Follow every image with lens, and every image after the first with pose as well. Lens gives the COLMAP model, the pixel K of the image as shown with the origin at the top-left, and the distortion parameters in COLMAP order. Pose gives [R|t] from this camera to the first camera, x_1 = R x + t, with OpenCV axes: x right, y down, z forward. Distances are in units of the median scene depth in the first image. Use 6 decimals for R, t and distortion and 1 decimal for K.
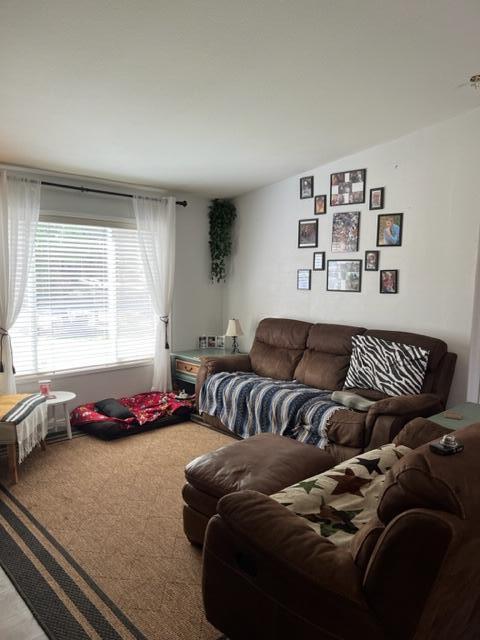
lens RADIAL K [[481.5, 0, 239.2], [0, 481.5, 316.9], [0, 0, 1]] dist [0.048145, -0.078569]
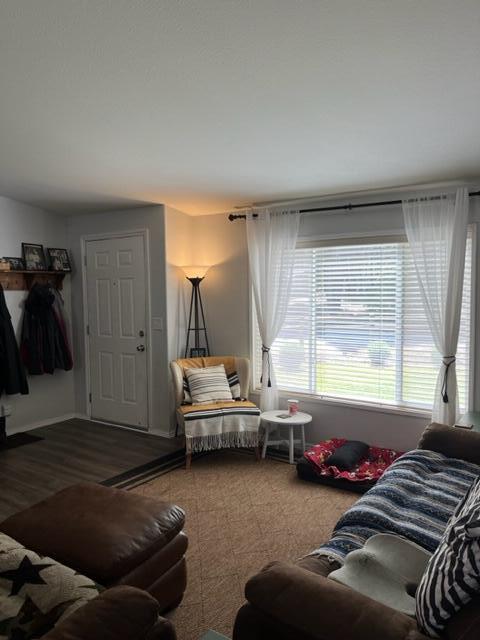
lens RADIAL K [[481.5, 0, 240.8], [0, 481.5, 318.5], [0, 0, 1]] dist [0.048145, -0.078569]
pose [[0.208206, 0.040205, -0.977258, 0.540178], [-0.083783, 0.996215, 0.023135, -0.054481], [0.974490, 0.077061, 0.210786, 0.612133]]
